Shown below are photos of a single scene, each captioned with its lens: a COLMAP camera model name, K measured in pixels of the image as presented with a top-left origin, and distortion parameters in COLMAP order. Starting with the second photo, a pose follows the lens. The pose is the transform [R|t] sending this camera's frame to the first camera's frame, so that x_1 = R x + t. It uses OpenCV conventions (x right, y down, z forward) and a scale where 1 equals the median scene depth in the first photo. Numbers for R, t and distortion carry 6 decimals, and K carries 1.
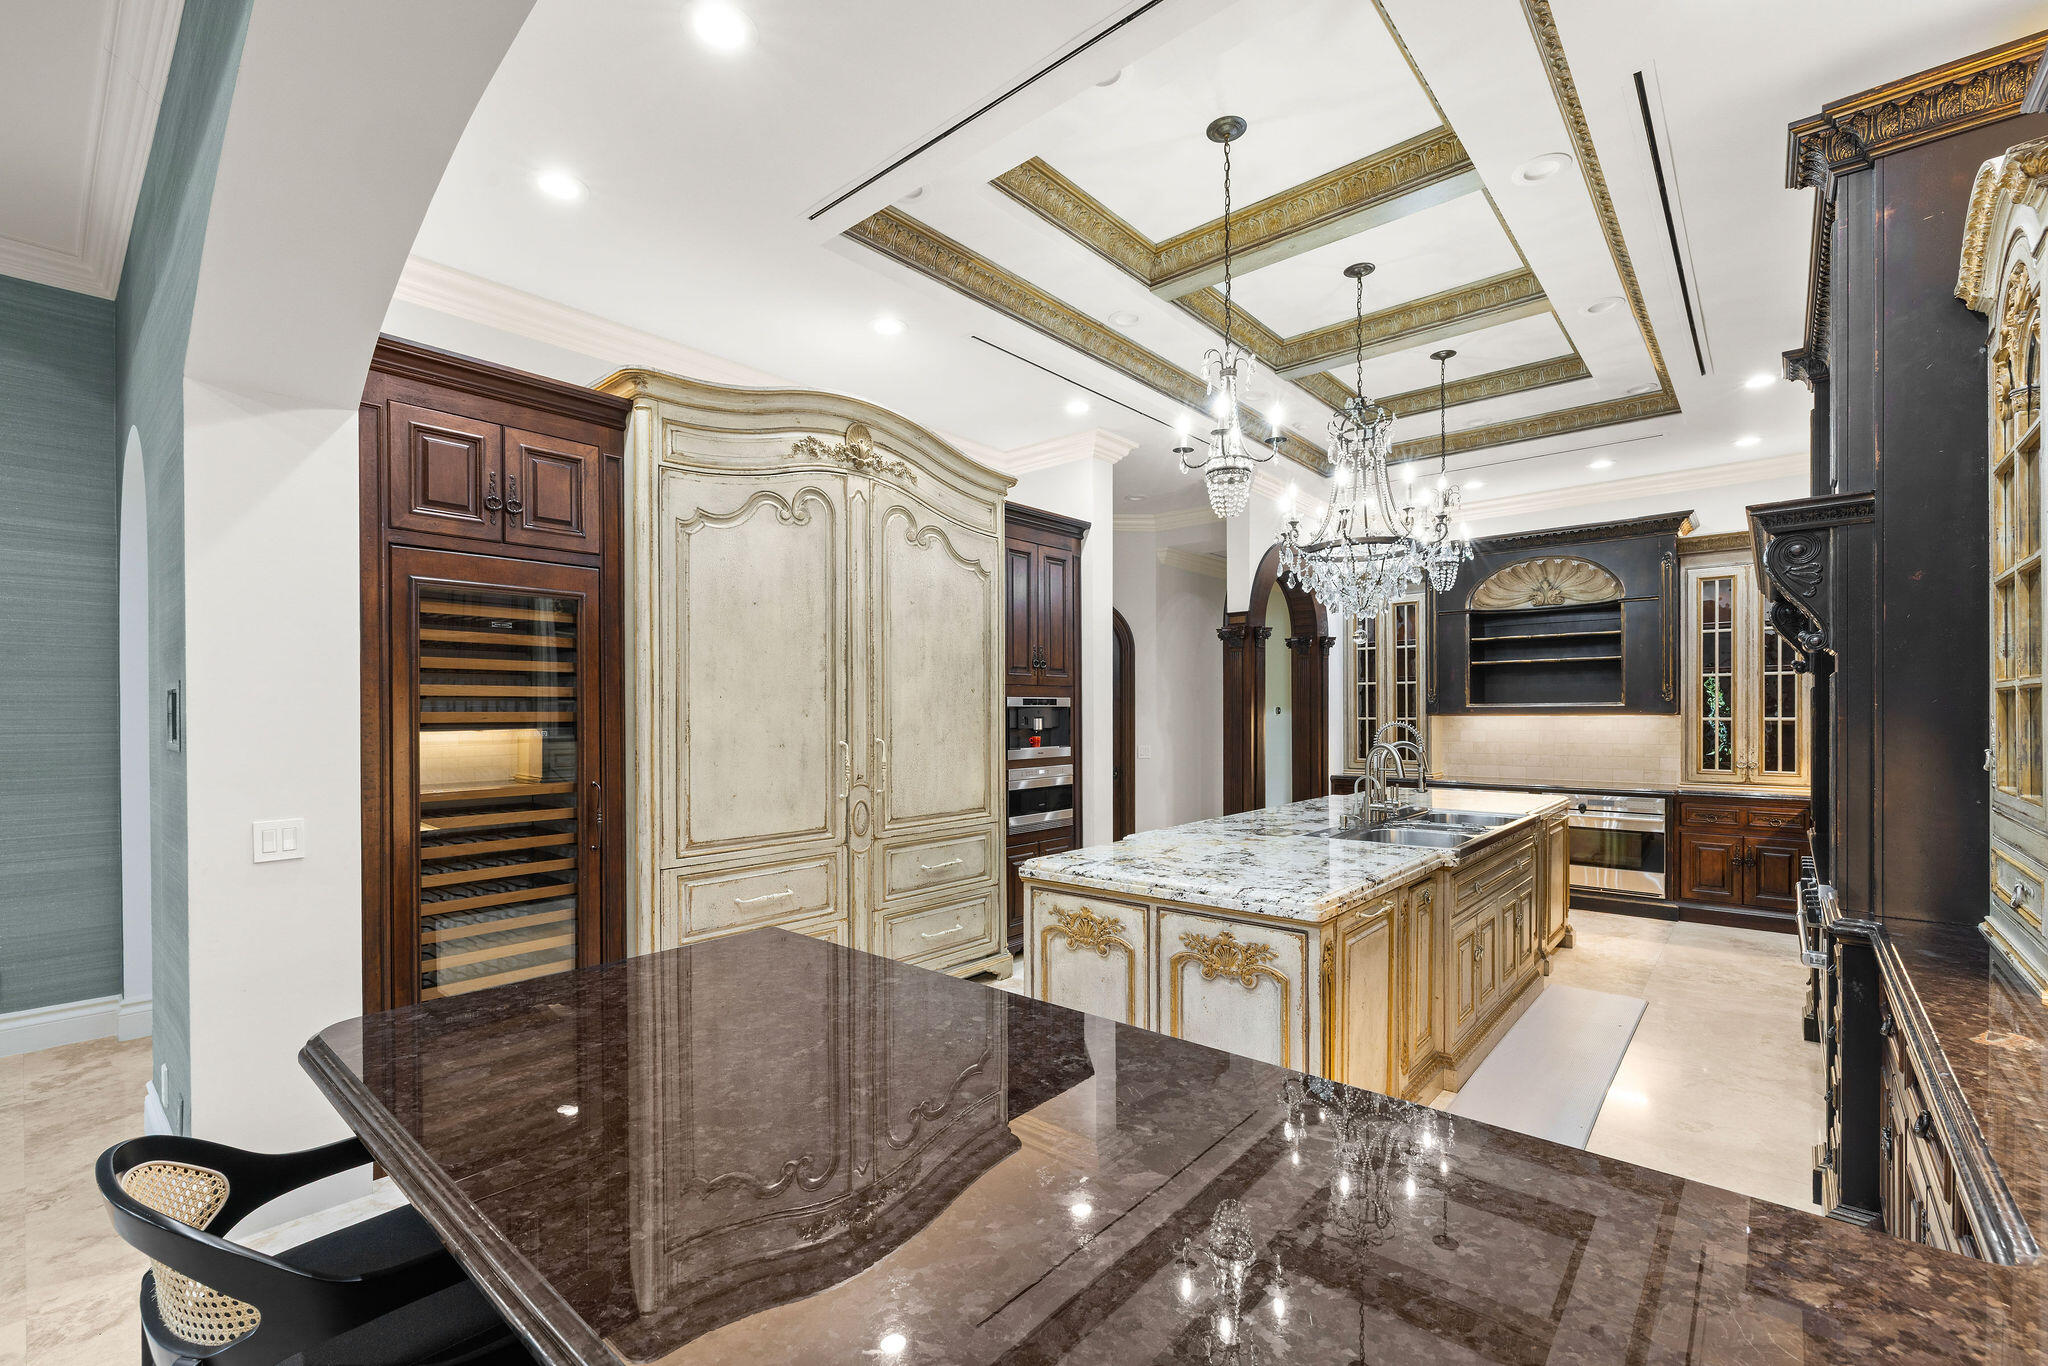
lens RADIAL K [[865.2, 0, 1019.7], [0, 865.2, 722.1], [0, 0, 1]] dist [0.000482, 0.000141]
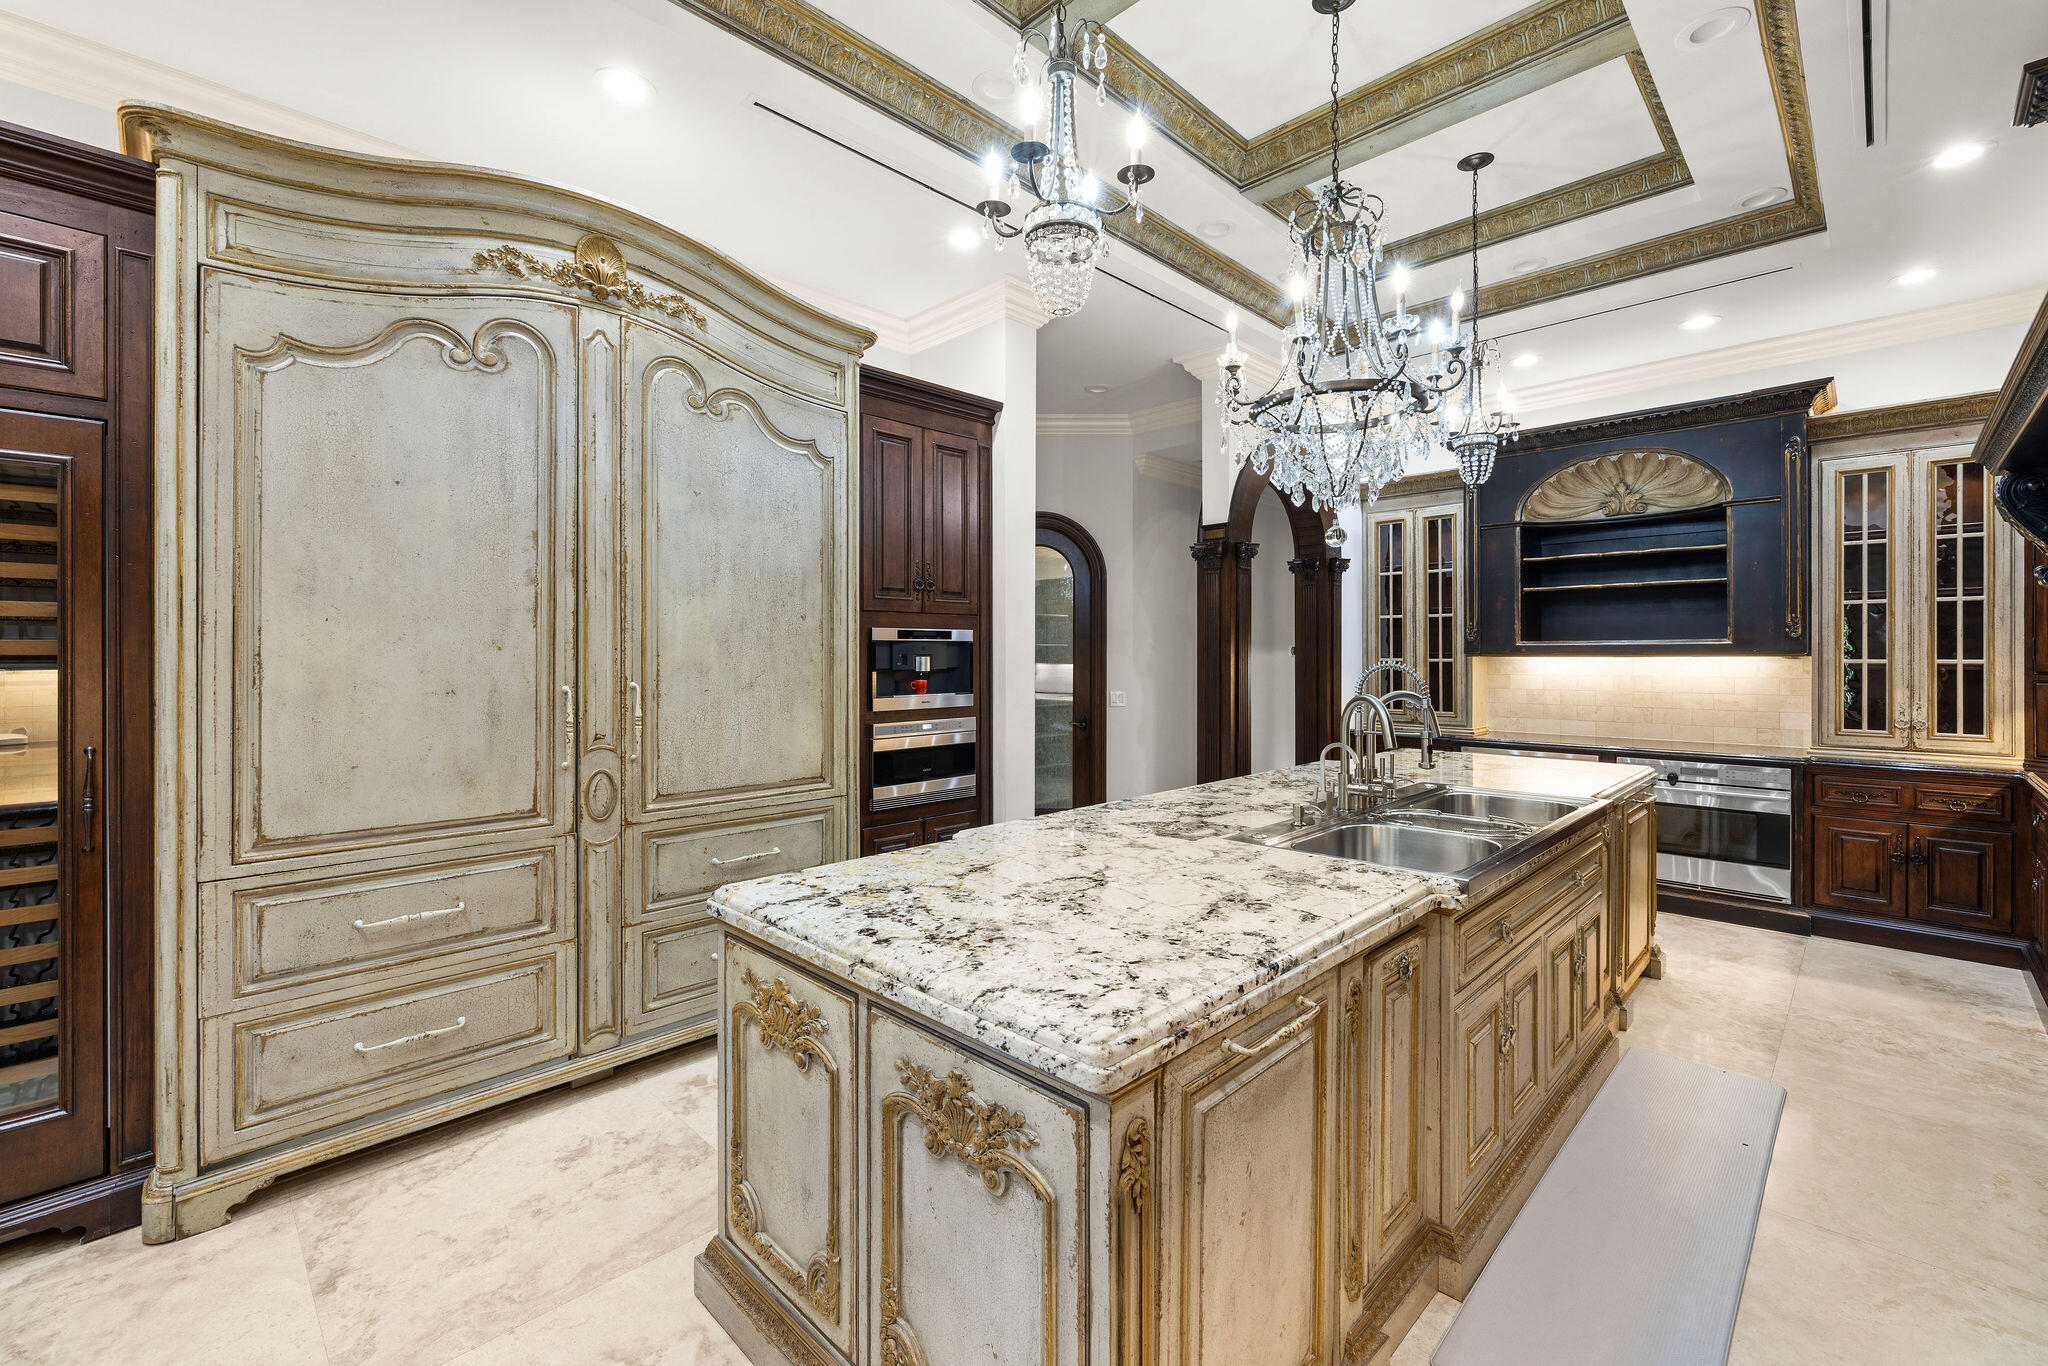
lens RADIAL K [[851.7, 0, 1014.3], [0, 851.7, 660.4], [0, 0, 1]] dist [-0.000783, 0.000149]
pose [[0.997303, 0.004004, -0.073283, 0.177426], [-0.004318, 0.999982, -0.004118, 0.002237], [0.073265, 0.004423, 0.997303, 0.292823]]
